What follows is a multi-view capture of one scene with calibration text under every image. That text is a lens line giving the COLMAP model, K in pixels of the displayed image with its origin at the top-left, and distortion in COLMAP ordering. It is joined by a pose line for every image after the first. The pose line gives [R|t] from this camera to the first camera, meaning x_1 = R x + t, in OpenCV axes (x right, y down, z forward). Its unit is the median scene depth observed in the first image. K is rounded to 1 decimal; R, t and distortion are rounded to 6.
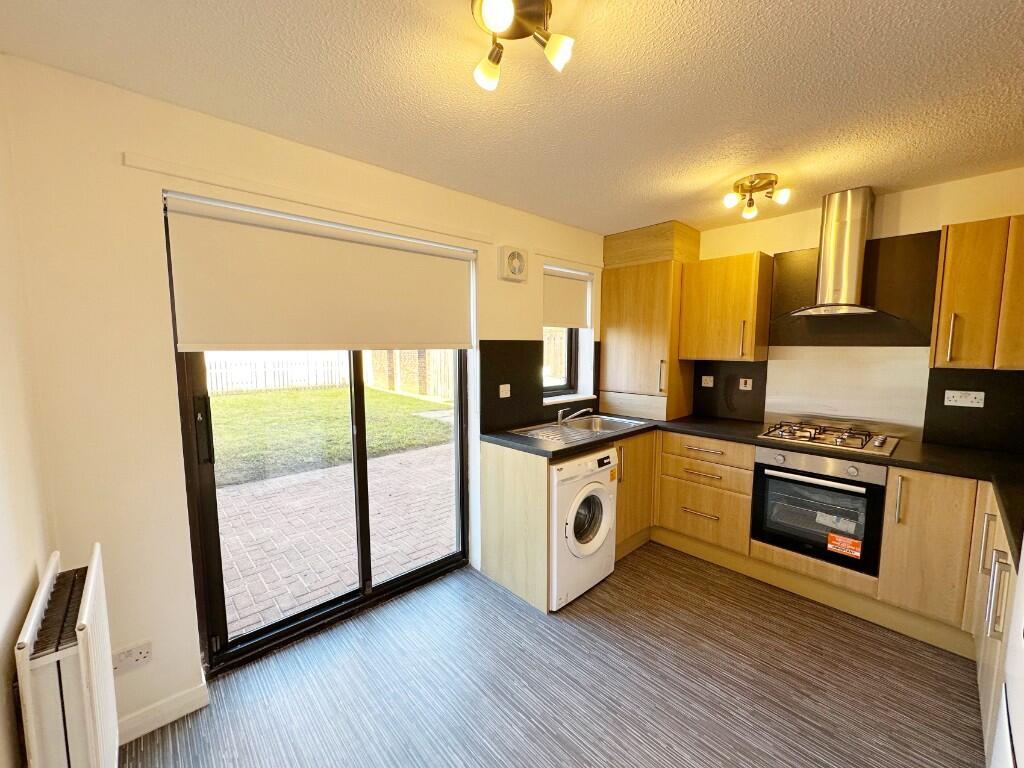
lens RADIAL K [[409.9, 0, 512.0], [0, 409.9, 384.0], [0, 0, 1]] dist [-0.000397, -0.000443]
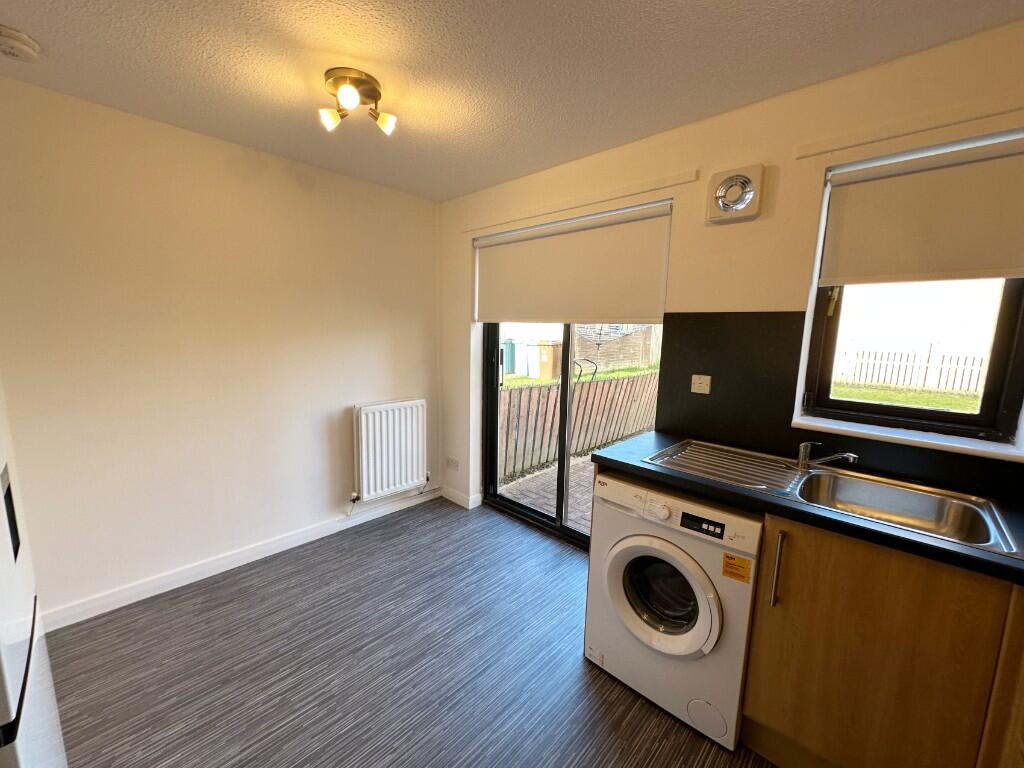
lens RADIAL K [[408.6, 0, 510.9], [0, 408.6, 387.8], [0, 0, 1]] dist [-0.000979, -0.000044]
pose [[0.071320, 0.151103, -0.985942, 0.790812], [-0.118220, 0.982772, 0.142066, -0.046862], [0.990423, 0.106426, 0.087954, 0.732574]]
